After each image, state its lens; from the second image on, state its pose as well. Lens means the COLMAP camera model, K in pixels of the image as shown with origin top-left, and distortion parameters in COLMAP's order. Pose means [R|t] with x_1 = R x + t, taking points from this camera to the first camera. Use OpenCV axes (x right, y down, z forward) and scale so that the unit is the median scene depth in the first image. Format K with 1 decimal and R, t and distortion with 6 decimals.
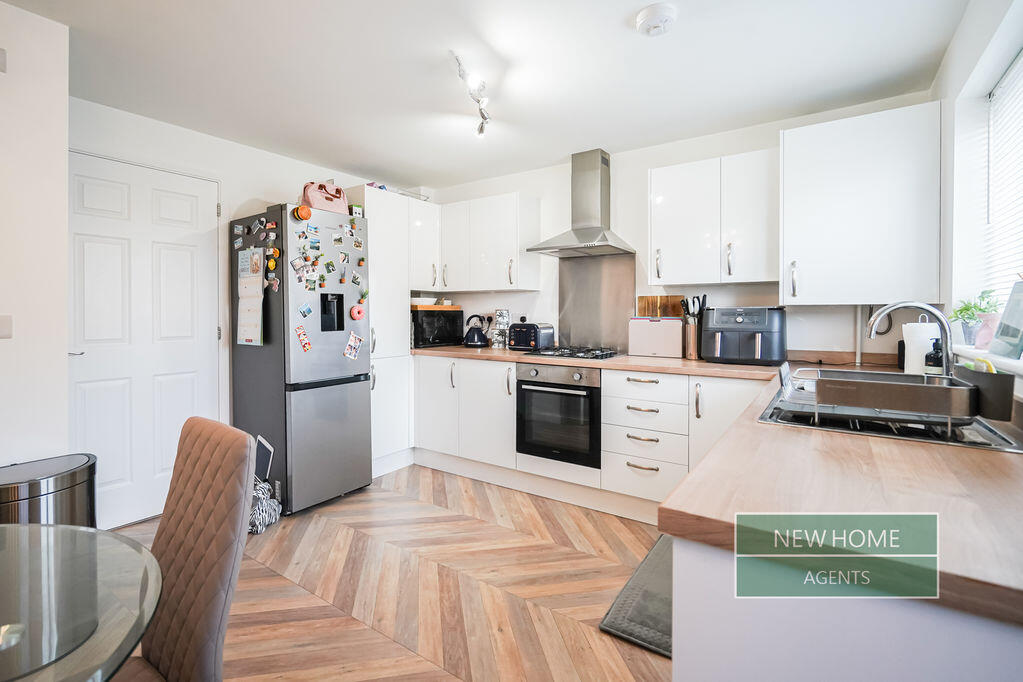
lens RADIAL K [[471.9, 0, 511.3], [0, 471.9, 312.0], [0, 0, 1]] dist [-0.000116, 0.000044]
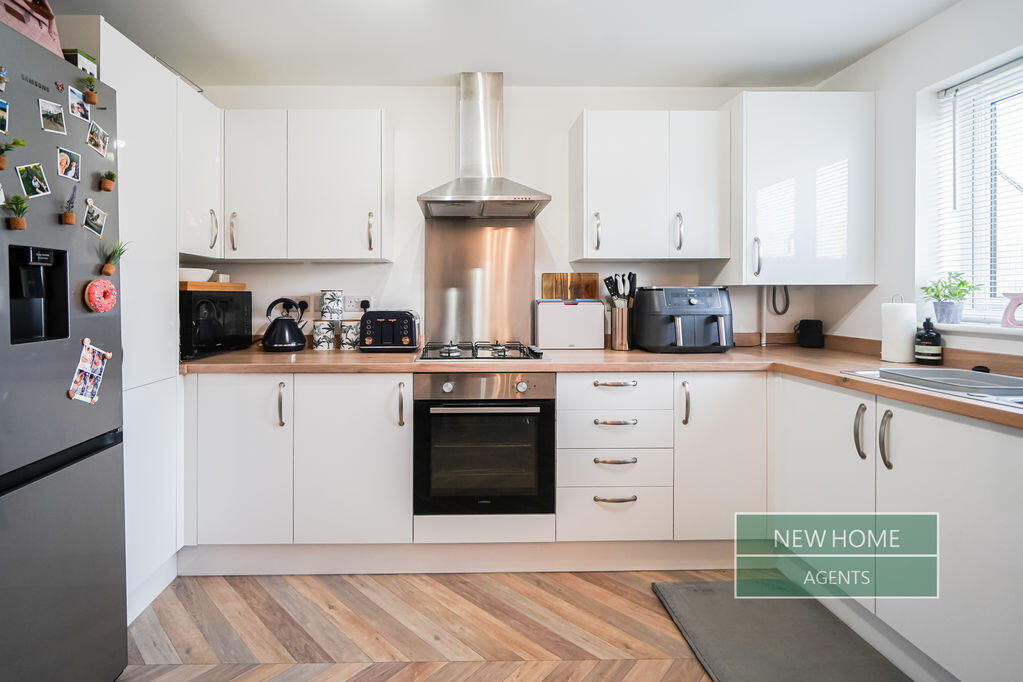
lens RADIAL K [[492.8, 0, 510.7], [0, 492.8, 292.1], [0, 0, 1]] dist [0.000920, 0.000074]
pose [[0.818102, -0.000076, 0.575073, -0.273573], [0.003230, 0.999985, -0.004463, 0.001747], [-0.575064, 0.005508, 0.818090, 0.400152]]
